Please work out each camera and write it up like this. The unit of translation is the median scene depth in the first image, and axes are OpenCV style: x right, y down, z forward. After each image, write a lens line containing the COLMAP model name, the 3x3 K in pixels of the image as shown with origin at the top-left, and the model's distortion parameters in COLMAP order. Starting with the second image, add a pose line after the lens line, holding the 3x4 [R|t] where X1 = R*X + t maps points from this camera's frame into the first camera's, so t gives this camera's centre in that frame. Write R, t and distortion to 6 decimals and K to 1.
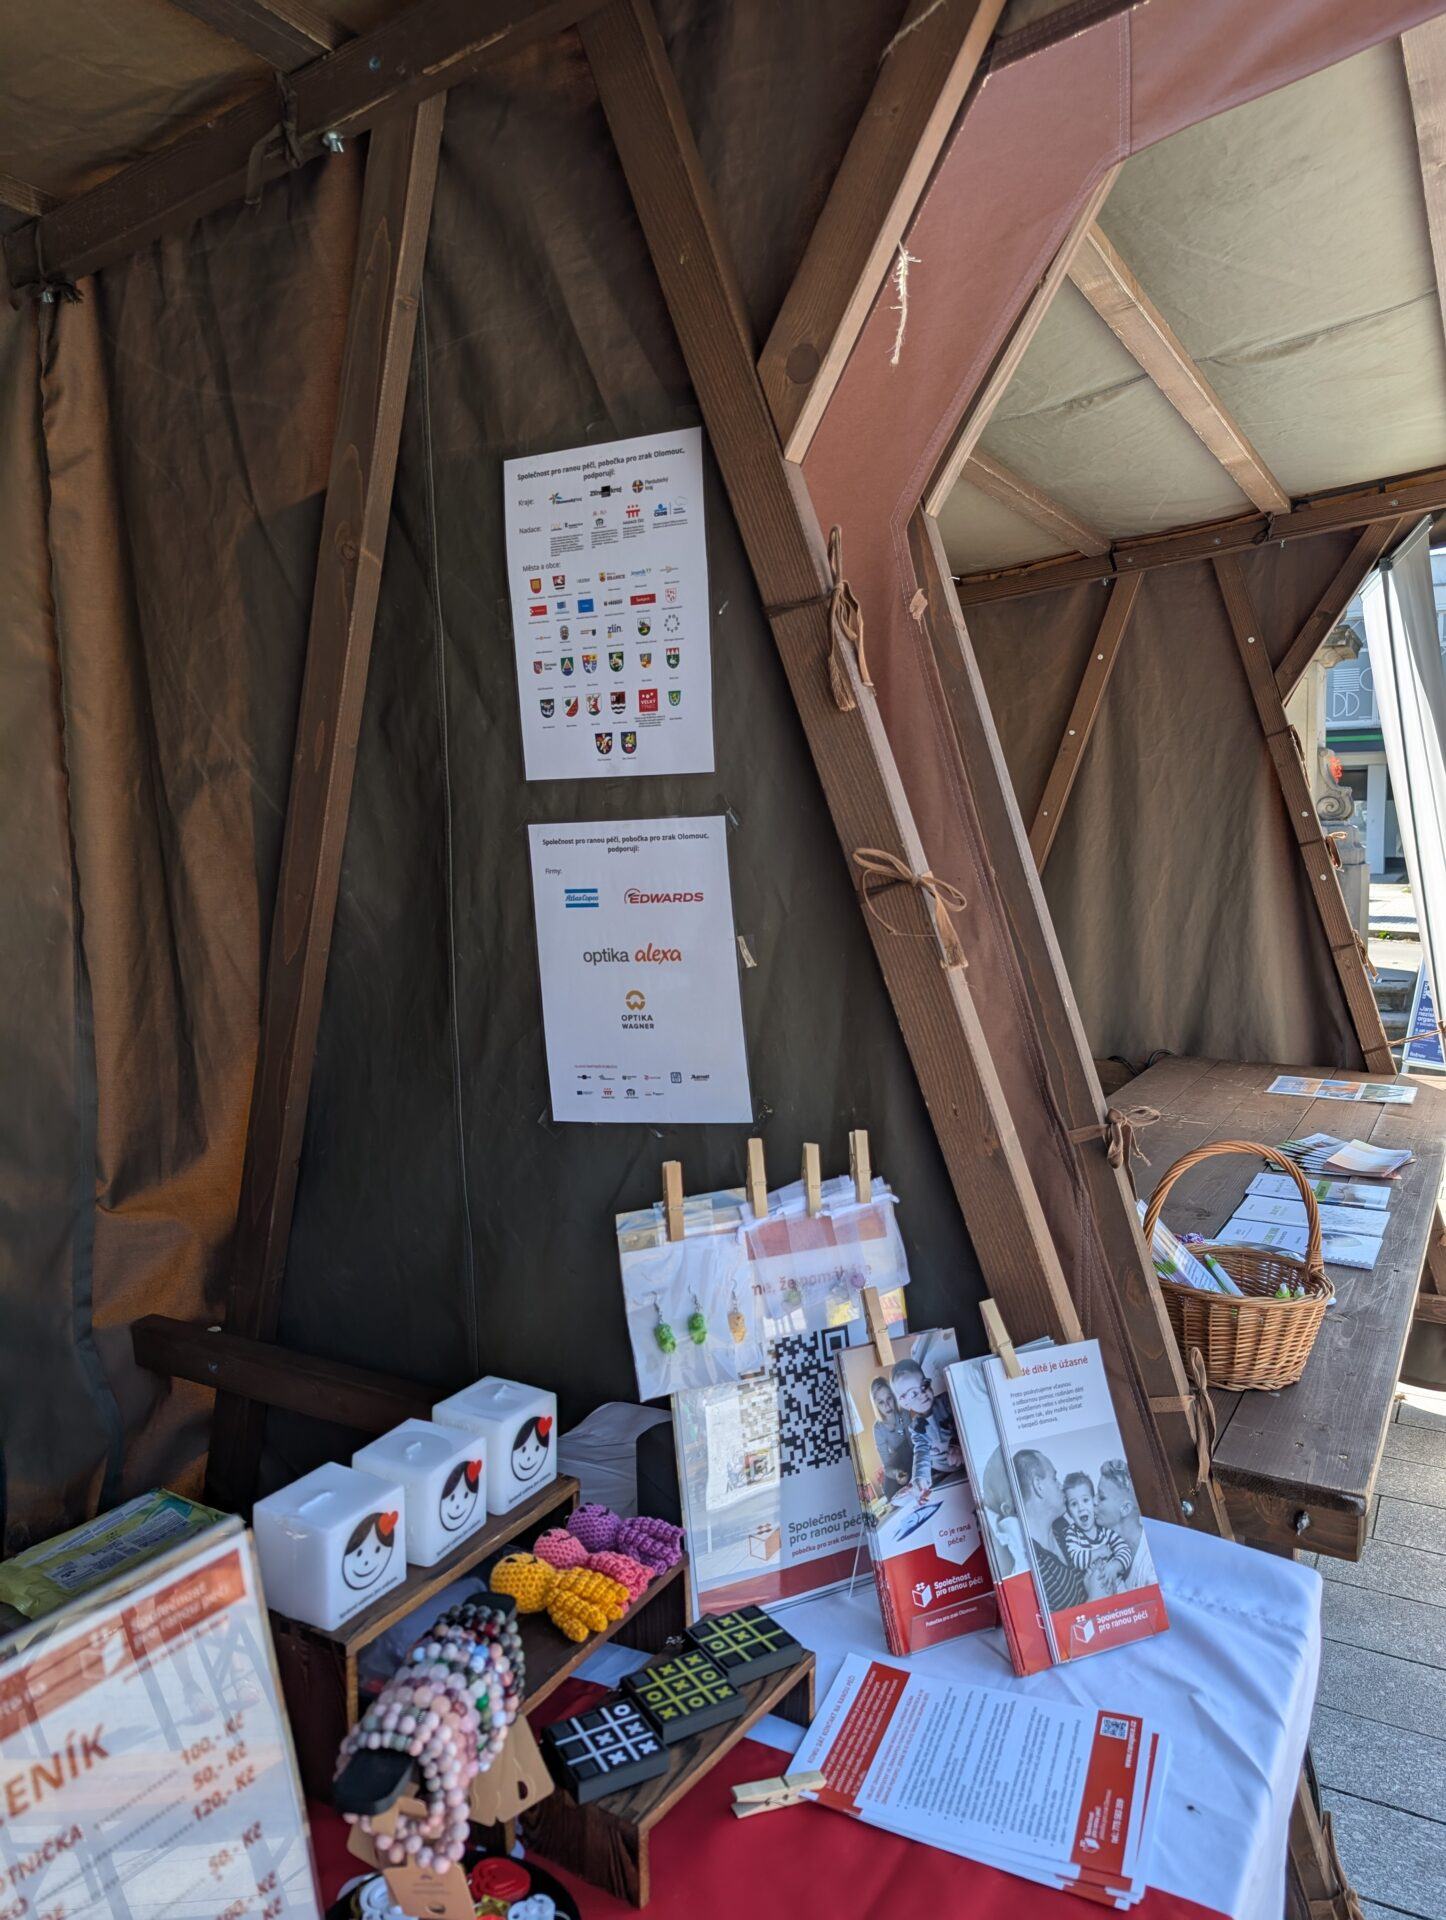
lens RADIAL K [[1329.3, 0, 732.7], [0, 1329.3, 951.6], [0, 0, 1]] dist [0.002017, -0.000419]
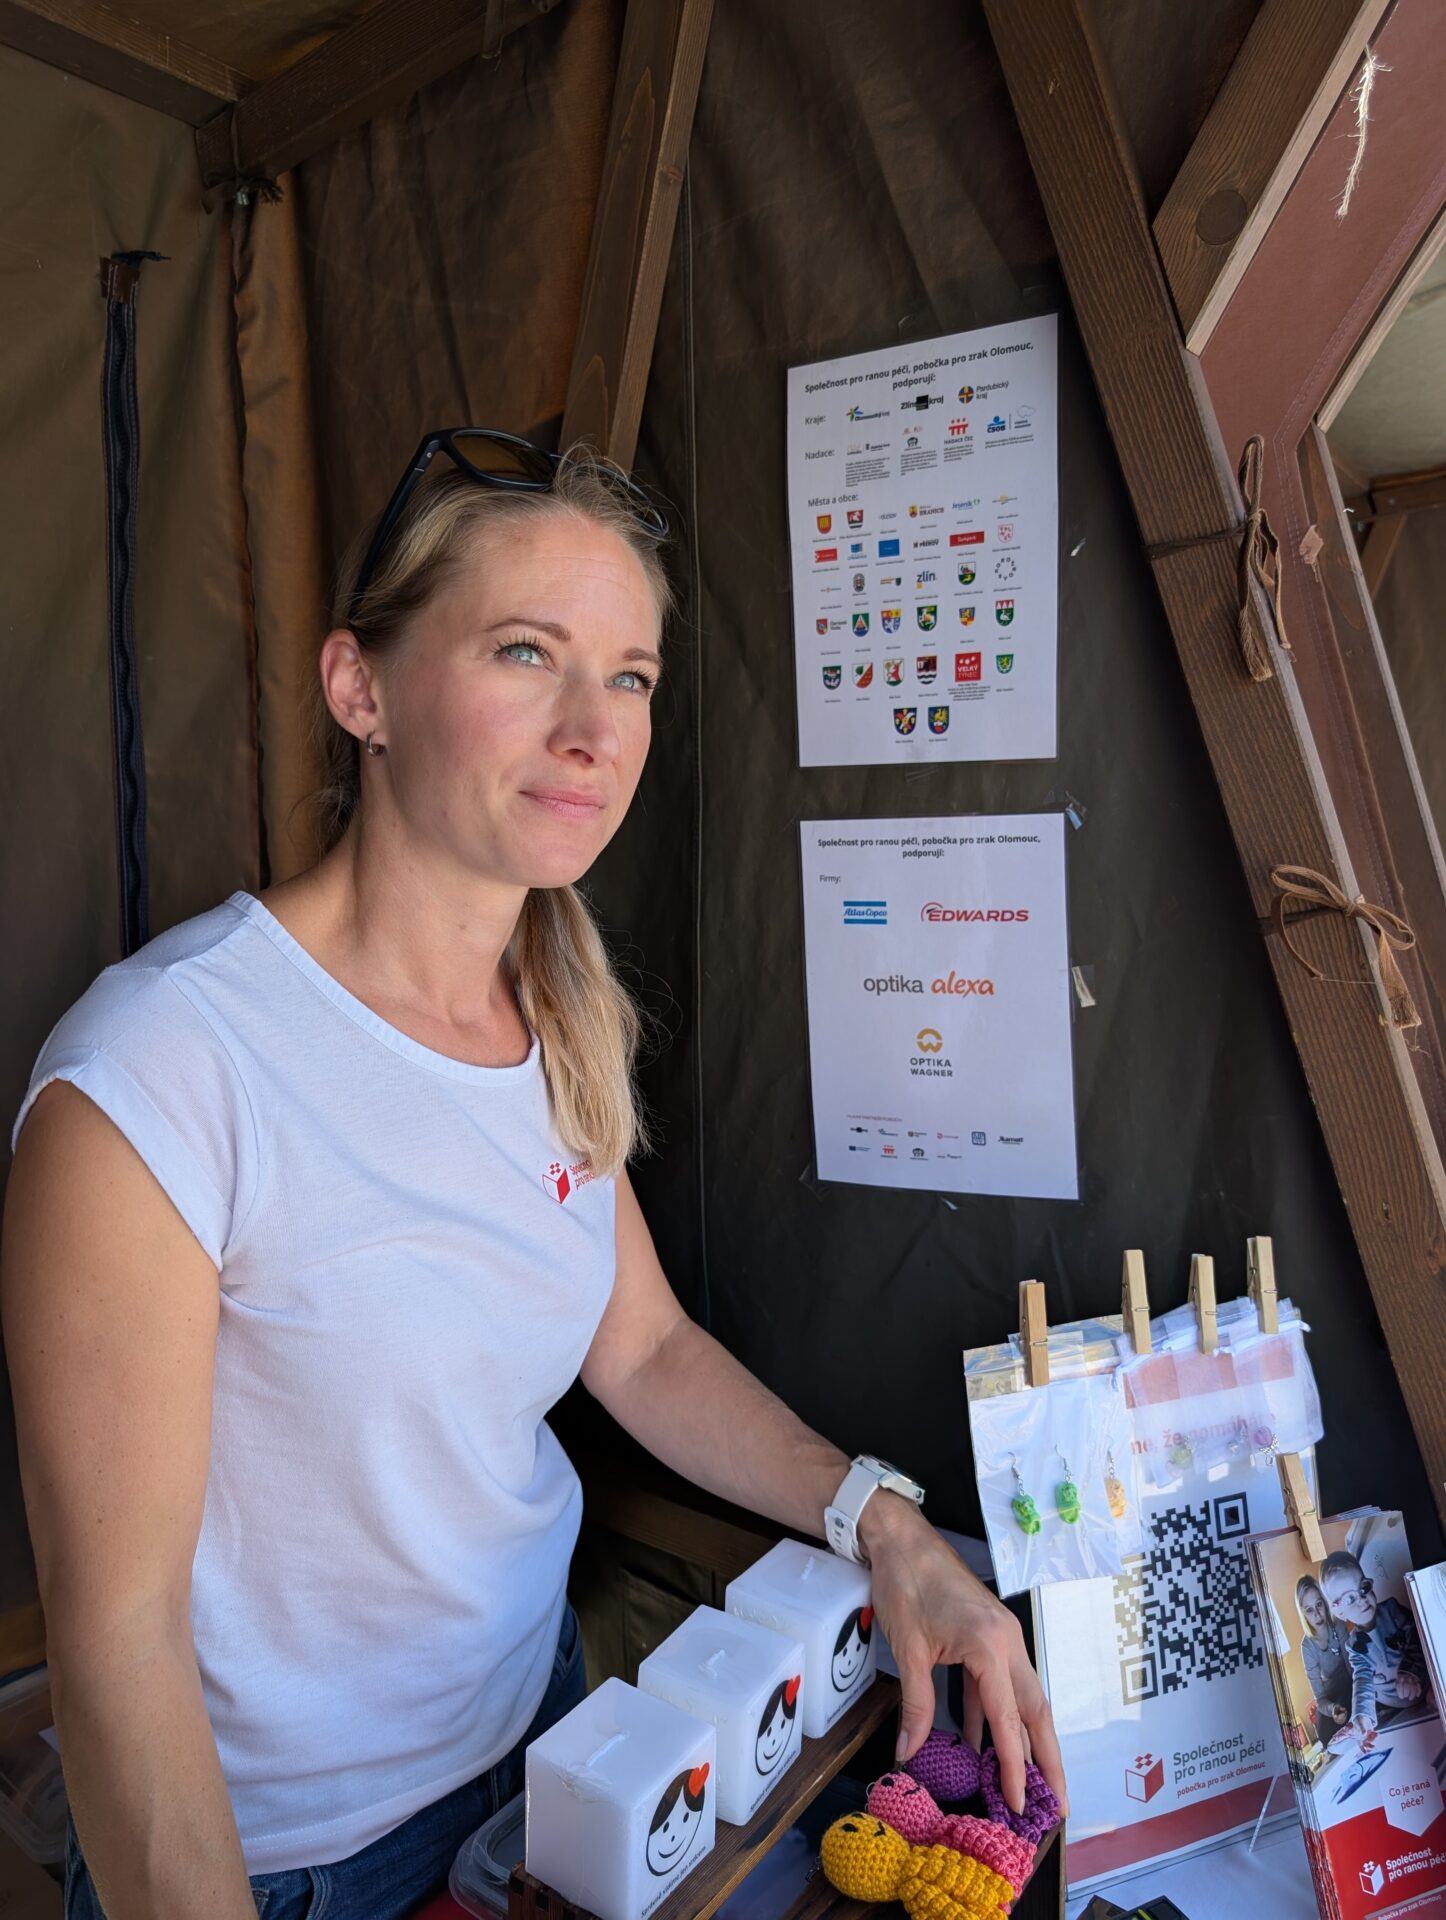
lens RADIAL K [[1381.7, 0, 723.0], [0, 1381.7, 960.0], [0, 0, 1]] dist [-0.051685, 0.057423]
pose [[0.993631, 0.020145, -0.110867, -0.116767], [-0.017083, 0.999448, 0.028500, -0.037253], [0.111380, -0.026424, 0.993427, 0.172561]]
